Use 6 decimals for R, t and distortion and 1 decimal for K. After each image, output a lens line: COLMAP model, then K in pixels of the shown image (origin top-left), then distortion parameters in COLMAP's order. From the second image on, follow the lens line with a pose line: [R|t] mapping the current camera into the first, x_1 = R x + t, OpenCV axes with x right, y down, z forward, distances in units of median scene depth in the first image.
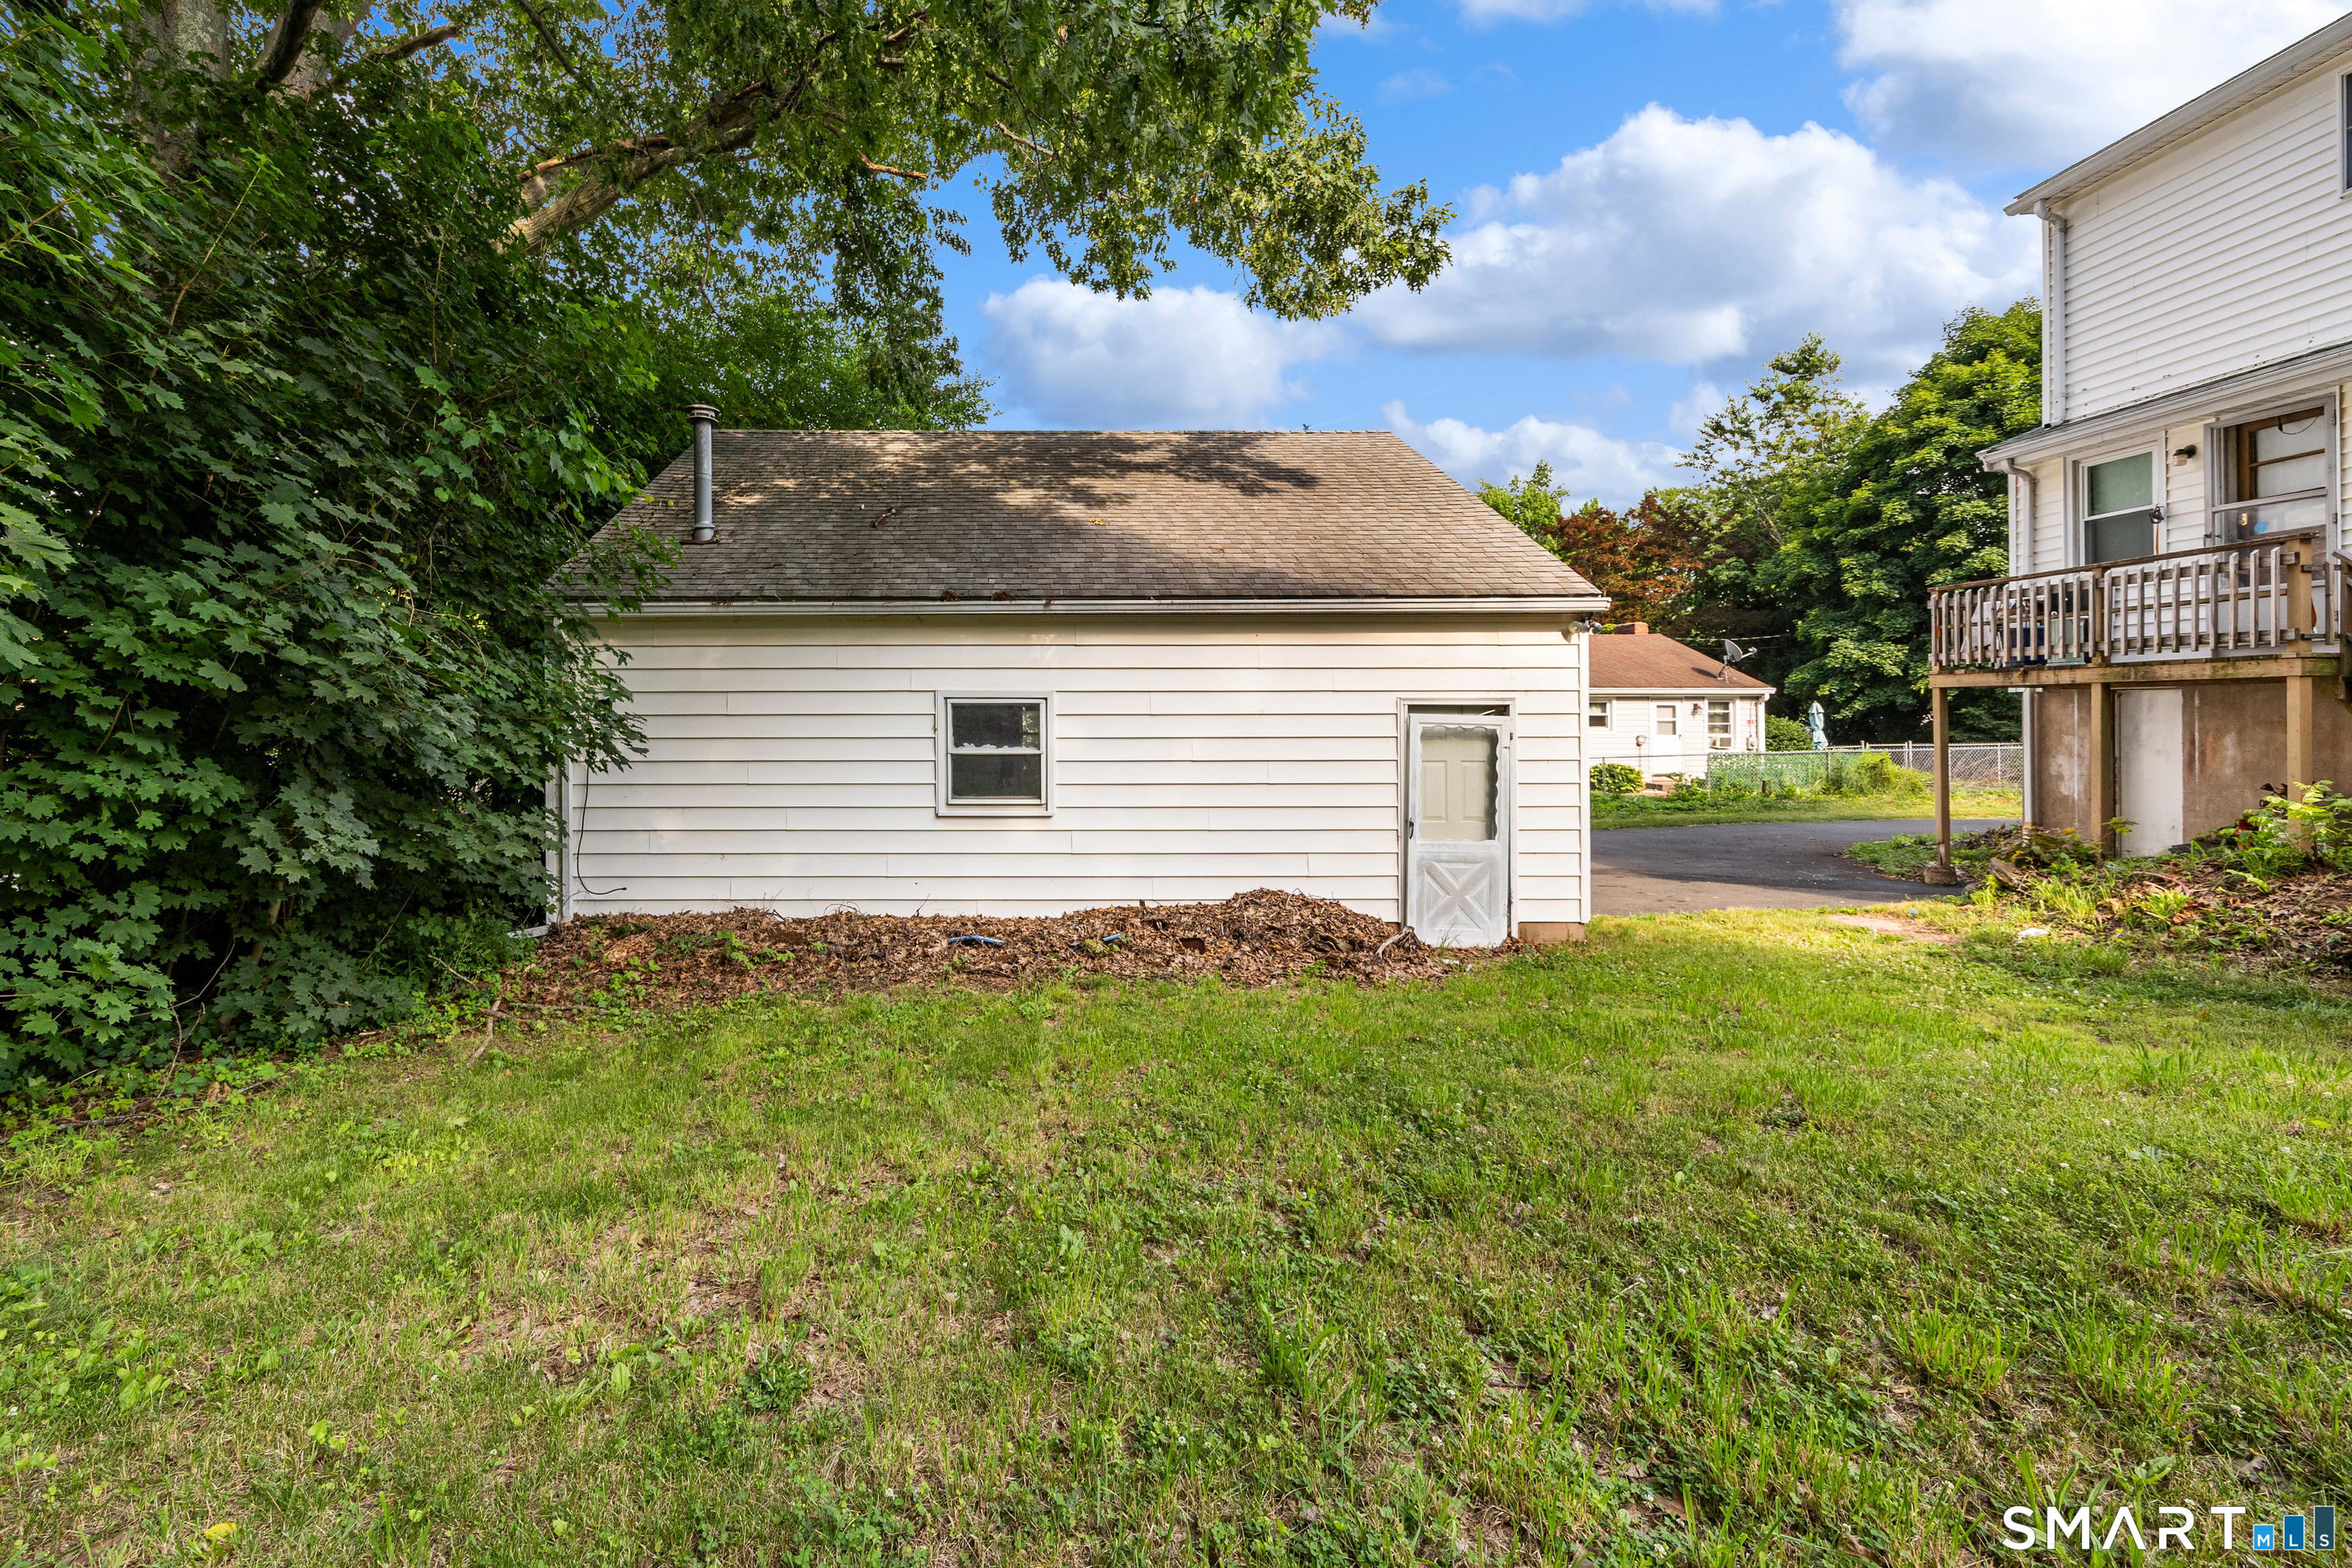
lens RADIAL K [[988.4, 0, 1175.1], [0, 988.4, 714.7], [0, 0, 1]] dist [0.000872, -0.000226]
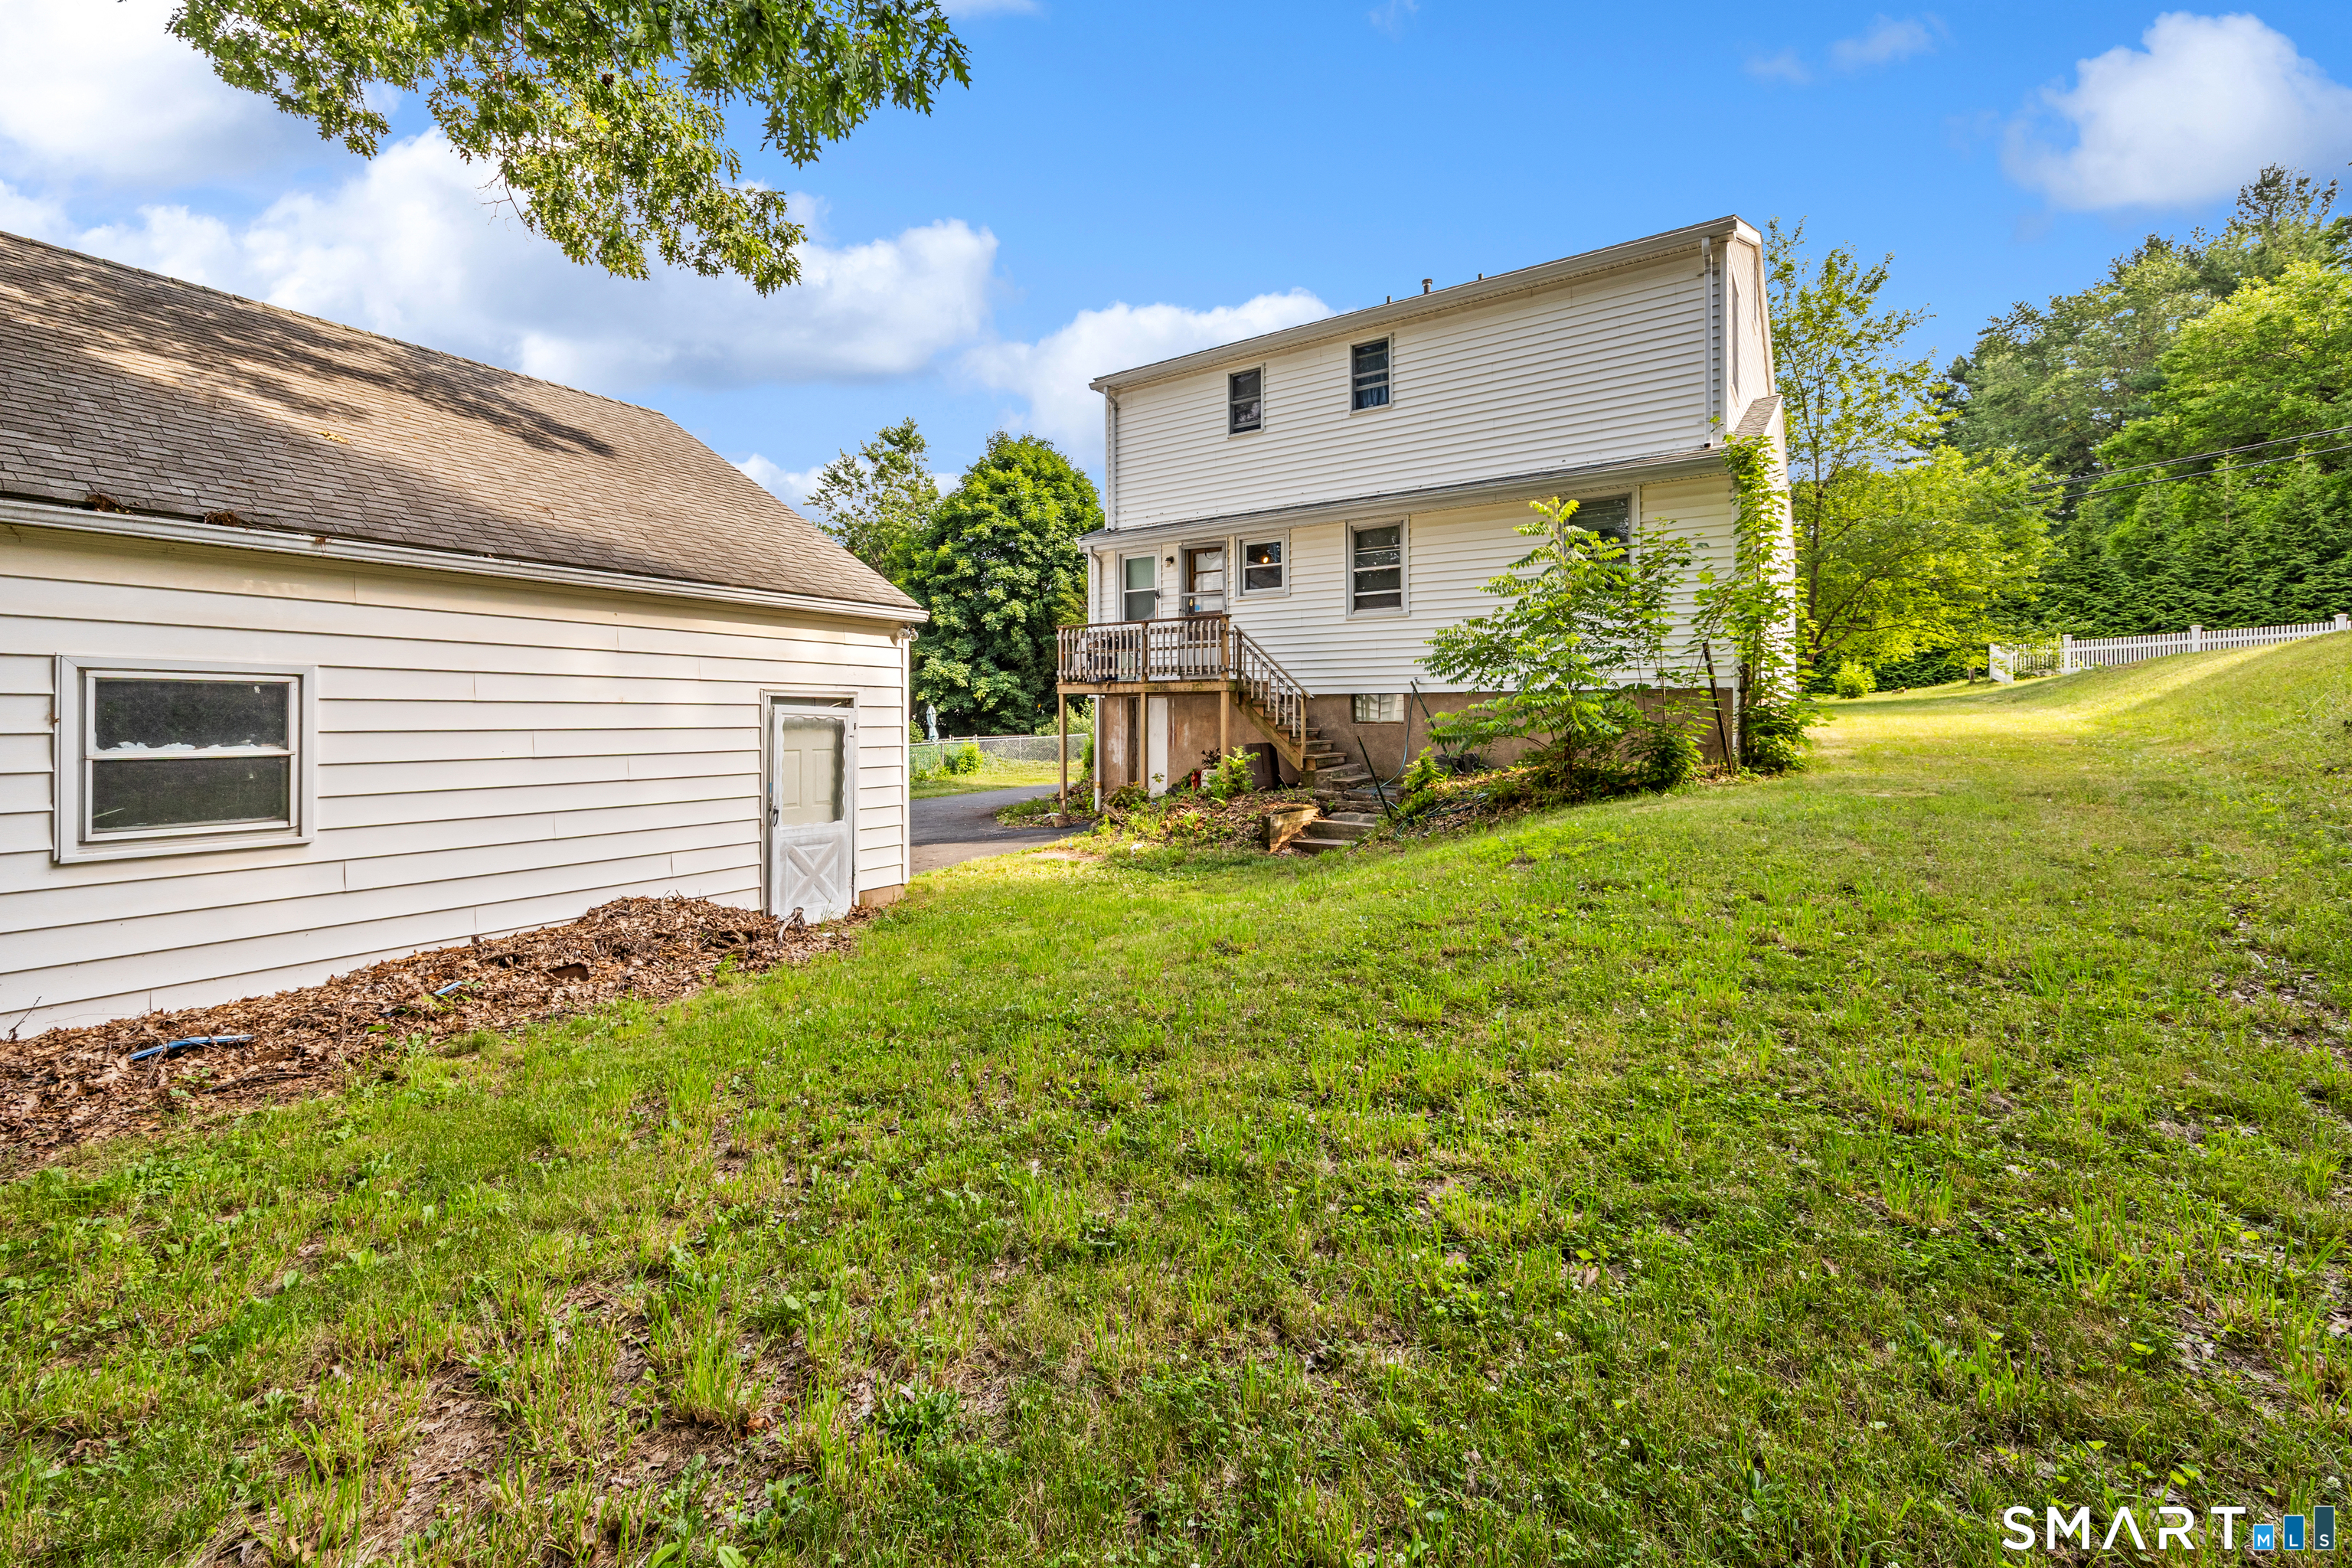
lens RADIAL K [[921.2, 0, 1175.6], [0, 921.2, 712.9], [0, 0, 1]] dist [-0.000706, -0.000214]
pose [[0.547183, 0.006864, 0.836985, -0.316158], [0.002134, 0.999952, -0.009595, 0.016412], [-0.837010, 0.007036, 0.547142, 0.116723]]
